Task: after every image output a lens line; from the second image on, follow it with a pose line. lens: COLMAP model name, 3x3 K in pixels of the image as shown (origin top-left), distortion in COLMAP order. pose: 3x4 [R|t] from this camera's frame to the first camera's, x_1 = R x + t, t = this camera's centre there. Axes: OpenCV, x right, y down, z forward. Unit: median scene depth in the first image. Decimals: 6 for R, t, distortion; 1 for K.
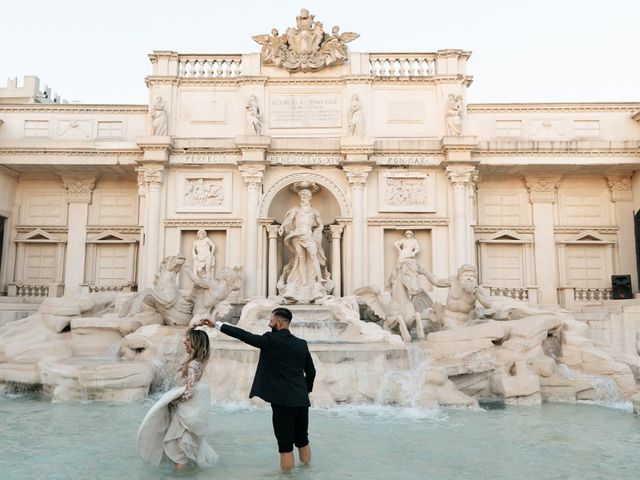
lens RADIAL K [[490.4, 0, 305.3], [0, 490.4, 248.4], [0, 0, 1]] dist [0.004286, 0.001311]
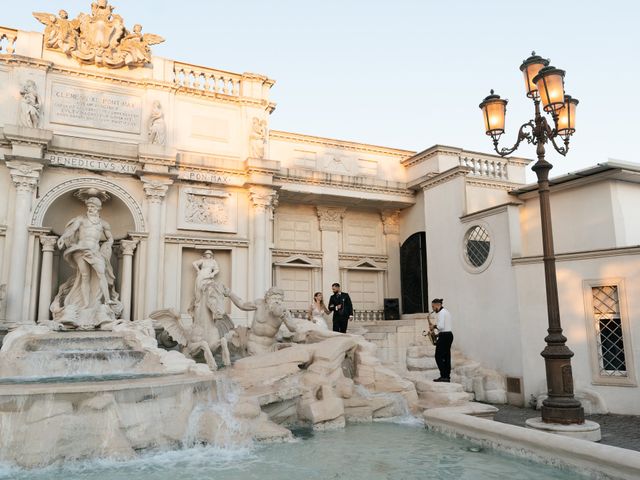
lens RADIAL K [[490.4, 0, 305.3], [0, 490.4, 248.4], [0, 0, 1]] dist [0.004286, 0.001311]
pose [[0.906420, 0.050668, 0.419328, -0.019716], [-0.033138, 0.998249, -0.048989, 0.000599], [-0.421076, 0.030509, 0.906512, 0.050788]]
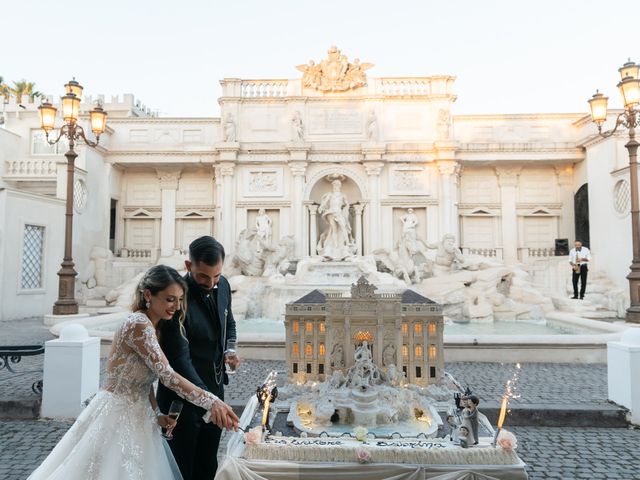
lens RADIAL K [[397.4, 0, 322.5], [0, 397.4, 236.9], [0, 0, 1]] dist [-0.000424, -0.000270]
pose [[0.999902, -0.008812, -0.010841, -0.027958], [0.009350, 0.998675, 0.050604, -0.014867], [0.010381, -0.050701, 0.998660, -0.139546]]
